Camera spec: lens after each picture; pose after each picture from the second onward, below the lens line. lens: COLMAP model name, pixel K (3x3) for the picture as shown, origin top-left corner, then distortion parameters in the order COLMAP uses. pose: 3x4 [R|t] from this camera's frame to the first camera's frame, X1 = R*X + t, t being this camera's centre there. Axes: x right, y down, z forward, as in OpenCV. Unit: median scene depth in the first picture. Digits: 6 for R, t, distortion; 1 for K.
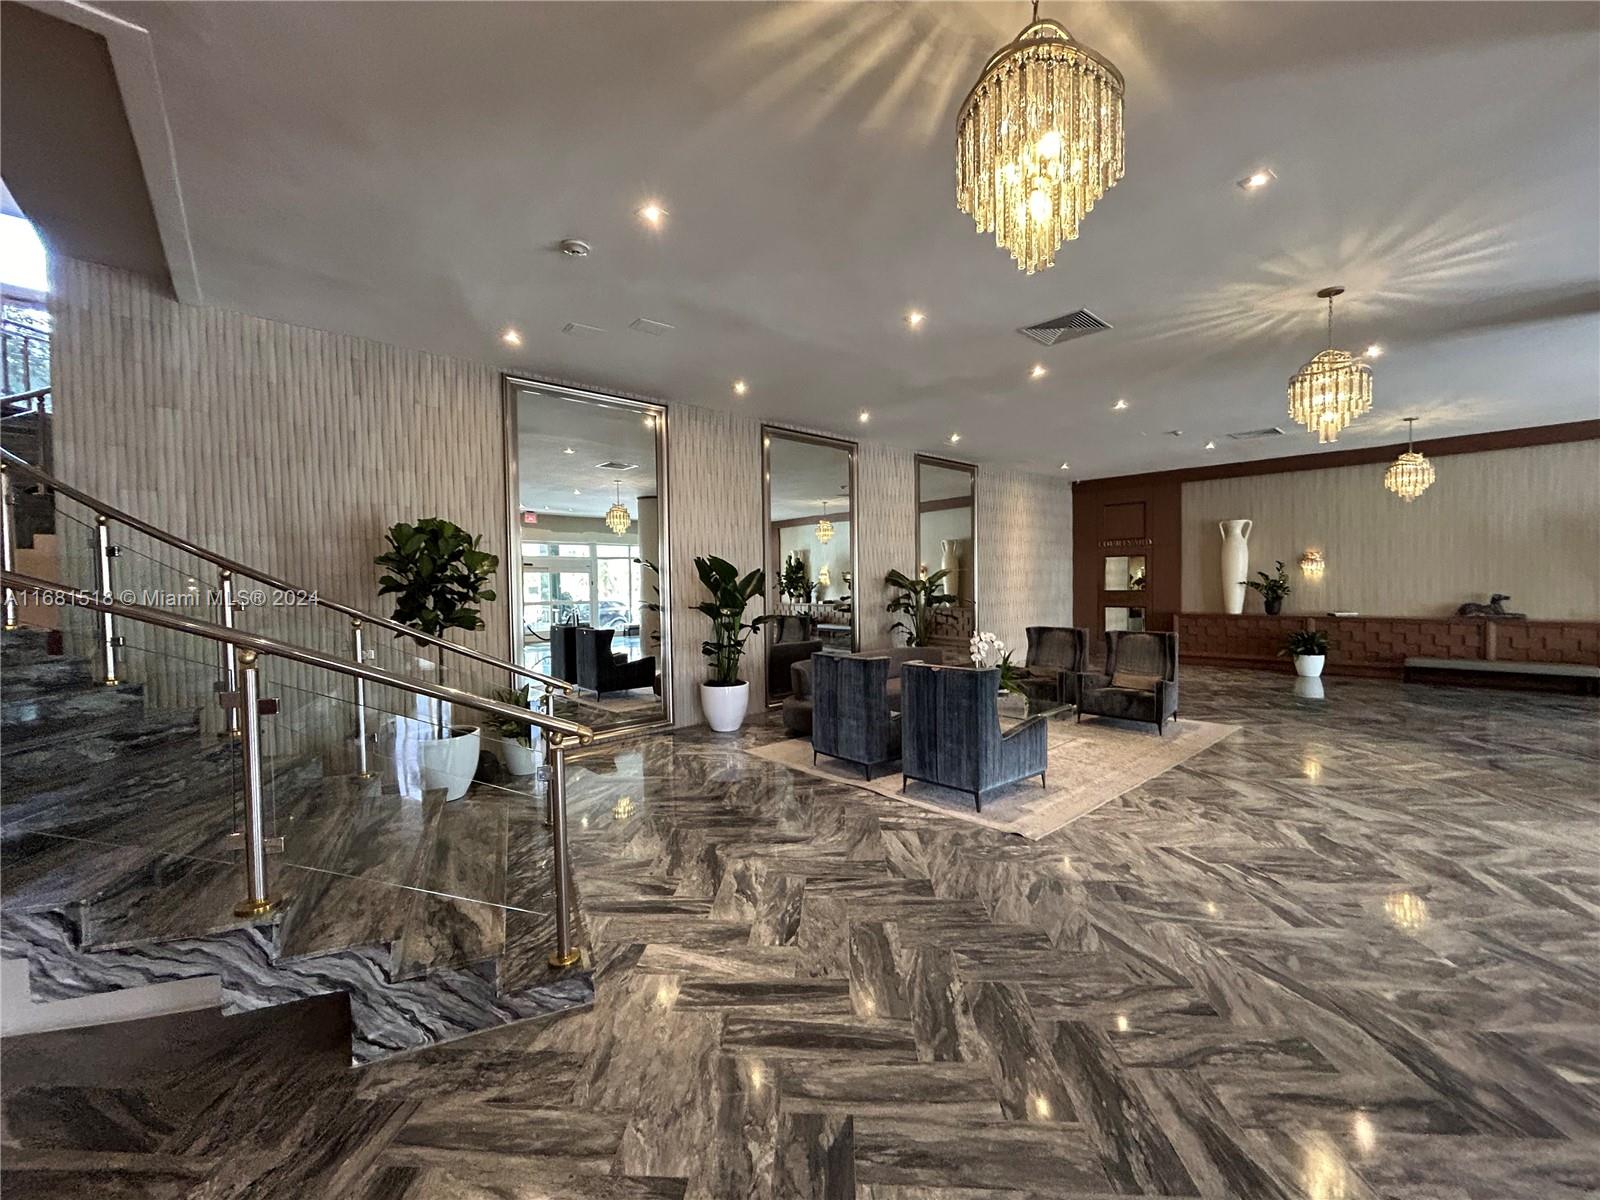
lens RADIAL K [[648.6, 0, 800.0], [0, 648.6, 600.0], [0, 0, 1]] dist [-0.006089, 0.003866]
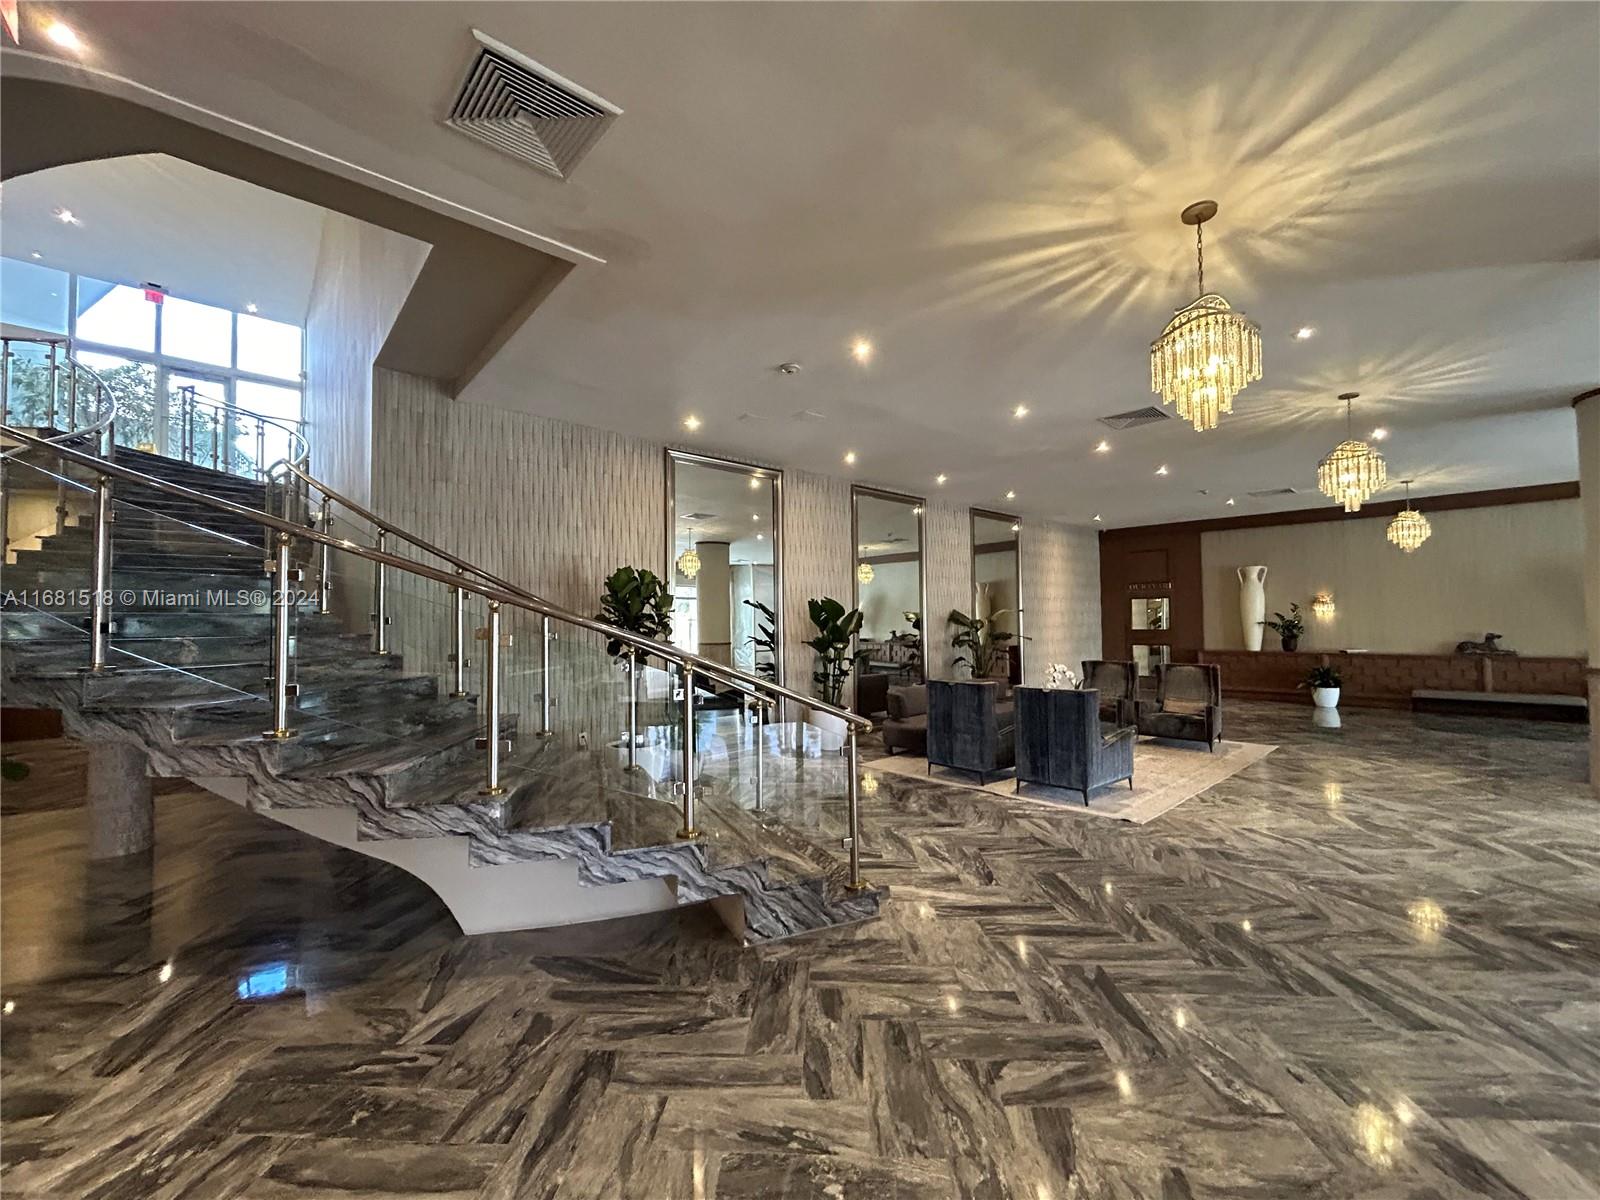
lens RADIAL K [[648.6, 0, 800.0], [0, 648.6, 600.0], [0, 0, 1]] dist [-0.006089, 0.003866]
pose [[0.999974, 0.002636, 0.006744, -0.282443], [-0.002217, 0.998118, -0.061283, 0.011330], [-0.006893, 0.061266, 0.998098, -0.255676]]
